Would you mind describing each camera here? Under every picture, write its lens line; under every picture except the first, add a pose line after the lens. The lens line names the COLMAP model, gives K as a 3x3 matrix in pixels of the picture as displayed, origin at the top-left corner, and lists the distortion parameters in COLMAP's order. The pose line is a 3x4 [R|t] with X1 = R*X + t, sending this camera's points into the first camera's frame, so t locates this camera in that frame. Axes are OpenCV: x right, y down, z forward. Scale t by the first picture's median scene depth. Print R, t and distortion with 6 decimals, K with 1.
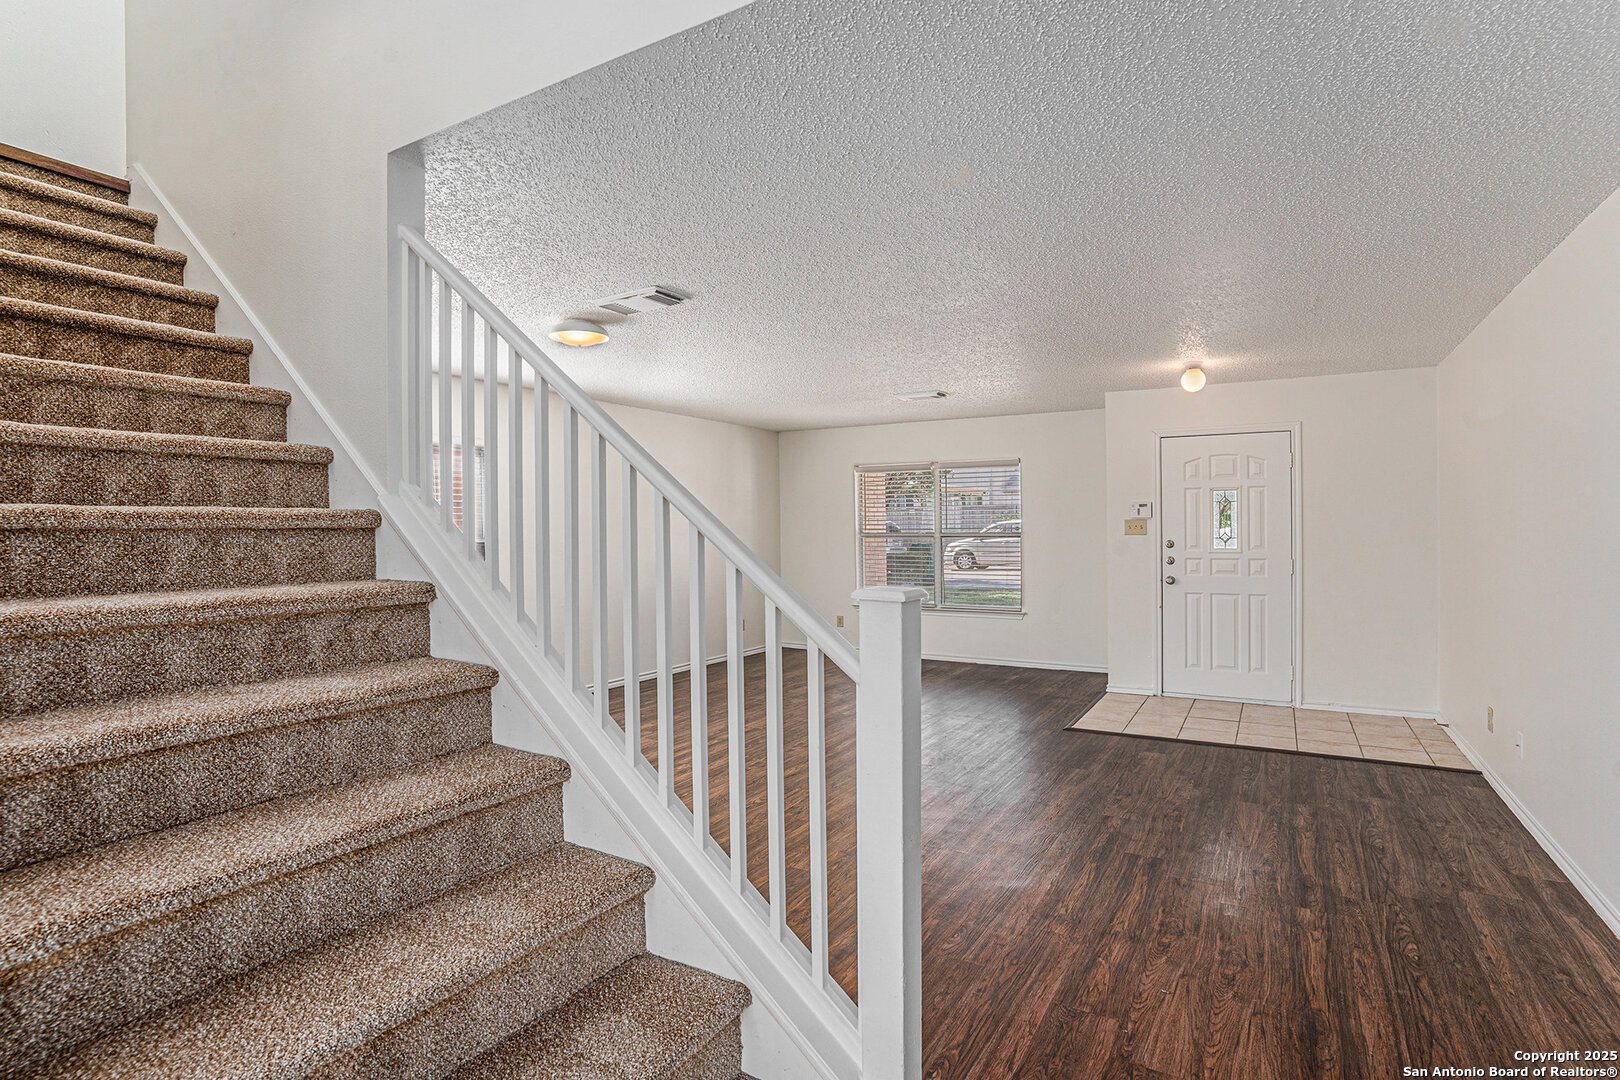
lens RADIAL K [[794.3, 0, 813.8], [0, 794.3, 529.6], [0, 0, 1]] dist [-0.021484, 0.009935]
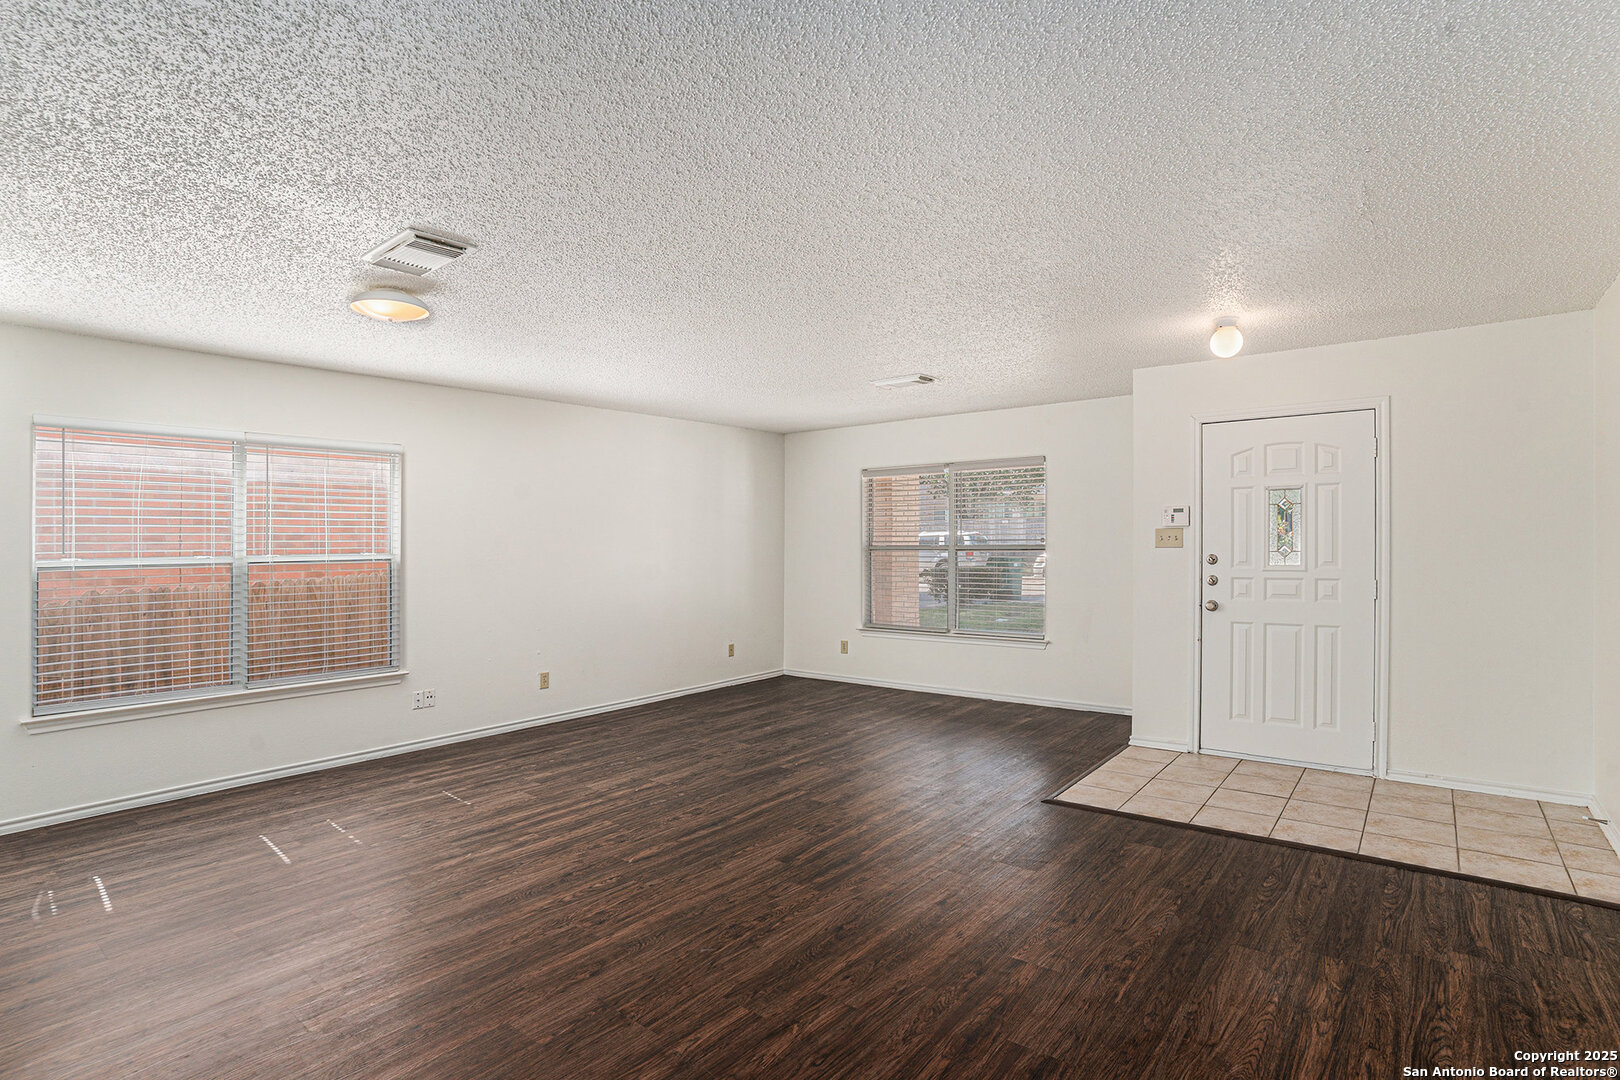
lens RADIAL K [[794.3, 0, 800.3], [0, 794.3, 549.0], [0, 0, 1]] dist [-0.021484, 0.009935]
pose [[0.989729, -0.004230, -0.142893, 0.185649], [0.005581, 0.999943, 0.009054, -0.001430], [0.142846, -0.009758, 0.989697, 0.196643]]
